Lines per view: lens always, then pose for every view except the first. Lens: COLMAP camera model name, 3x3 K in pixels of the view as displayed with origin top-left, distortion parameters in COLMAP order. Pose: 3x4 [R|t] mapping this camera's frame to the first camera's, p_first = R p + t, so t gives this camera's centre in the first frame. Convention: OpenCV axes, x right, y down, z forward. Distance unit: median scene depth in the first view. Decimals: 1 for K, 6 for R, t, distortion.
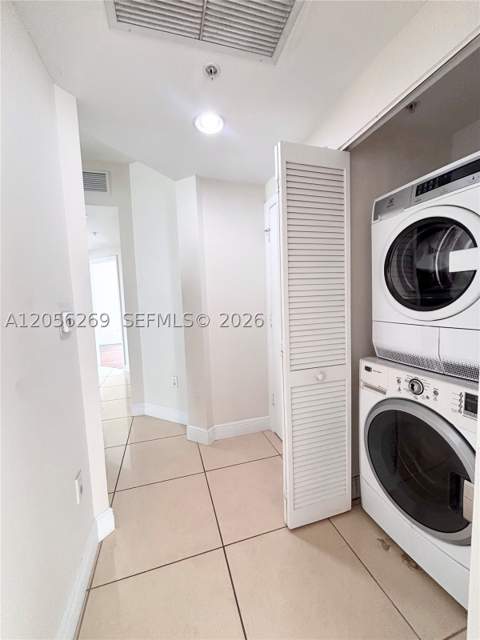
lens RADIAL K [[258.4, 0, 237.8], [0, 258.4, 320.6], [0, 0, 1]] dist [0.001556, -0.000583]
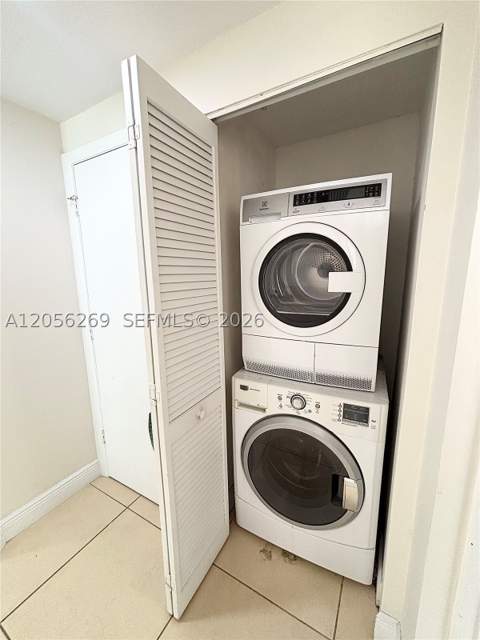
lens RADIAL K [[258.4, 0, 241.1], [0, 258.4, 319.8], [0, 0, 1]] dist [0.001556, -0.000583]
pose [[0.716240, -0.098552, 0.690861, -0.120592], [0.048323, 0.994606, 0.091783, -0.150108], [-0.696179, -0.032354, 0.717138, 0.402687]]
